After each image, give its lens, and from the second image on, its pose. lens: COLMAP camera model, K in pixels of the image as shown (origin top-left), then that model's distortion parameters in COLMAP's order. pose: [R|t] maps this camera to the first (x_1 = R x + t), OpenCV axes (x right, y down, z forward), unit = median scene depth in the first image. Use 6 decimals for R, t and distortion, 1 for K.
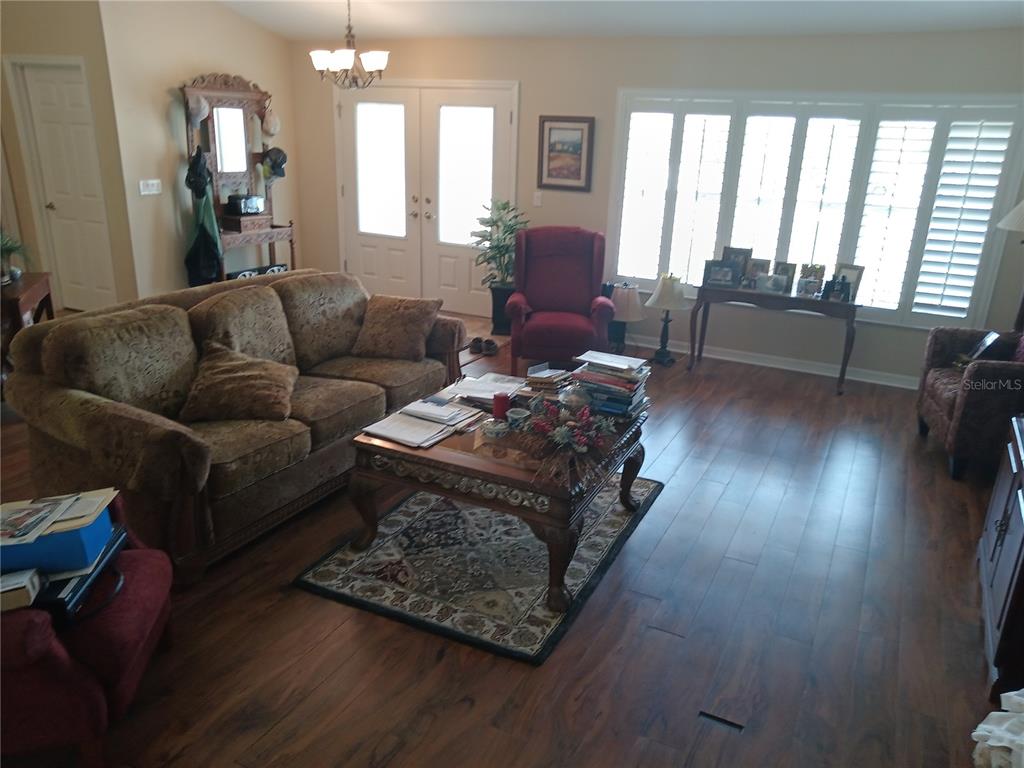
lens RADIAL K [[766.7, 0, 517.6], [0, 766.7, 382.9], [0, 0, 1]] dist [-0.005274, 0.004354]
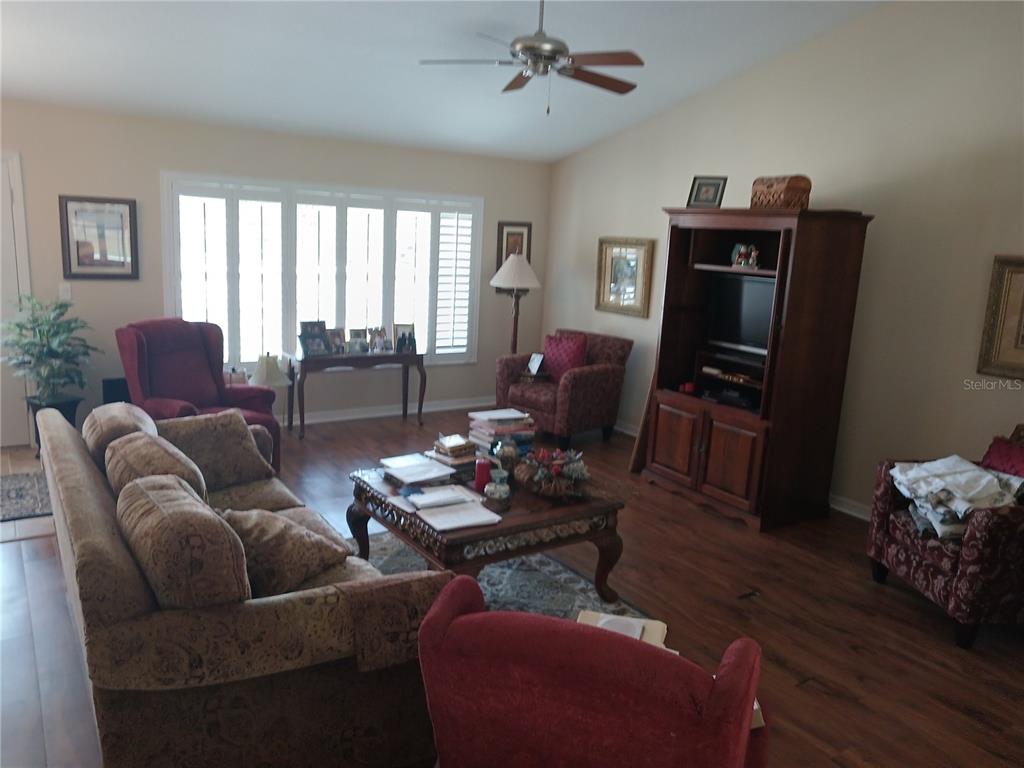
lens RADIAL K [[766.7, 0, 517.6], [0, 766.7, 382.9], [0, 0, 1]] dist [-0.005274, 0.004354]
pose [[0.495408, -0.178567, 0.850109, -0.525011], [0.242913, 0.968078, 0.061787, -0.087124], [-0.834005, 0.175892, 0.522970, 0.196819]]
